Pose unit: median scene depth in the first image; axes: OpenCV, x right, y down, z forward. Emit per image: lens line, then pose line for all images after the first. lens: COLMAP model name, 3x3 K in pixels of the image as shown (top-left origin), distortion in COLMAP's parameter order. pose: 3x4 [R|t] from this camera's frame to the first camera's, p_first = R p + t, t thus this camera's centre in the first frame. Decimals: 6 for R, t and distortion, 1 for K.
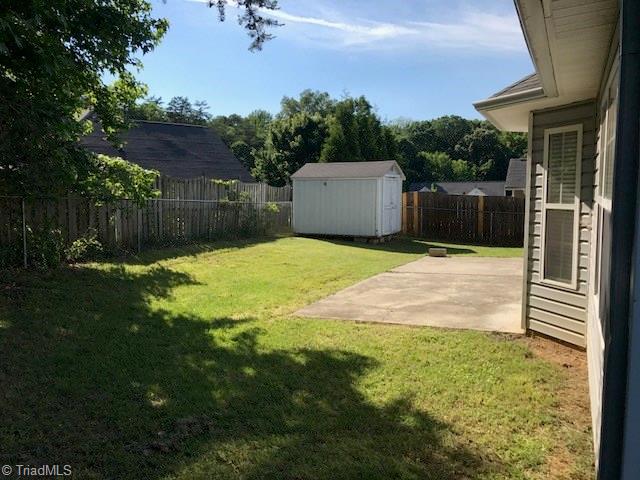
lens RADIAL K [[522.7, 0, 320.0], [0, 522.7, 238.9], [0, 0, 1]] dist [0.012213, 0.001194]
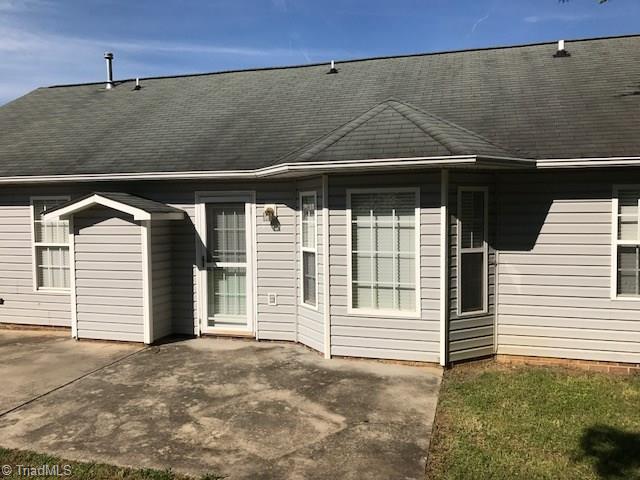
lens RADIAL K [[522.7, 0, 320.0], [0, 522.7, 241.1], [0, 0, 1]] dist [0.012213, 0.001194]
pose [[-0.143987, -0.045128, 0.988550, -0.697126], [0.102612, 0.992894, 0.060272, -0.191667], [-0.984245, 0.110115, -0.138334, 1.499573]]
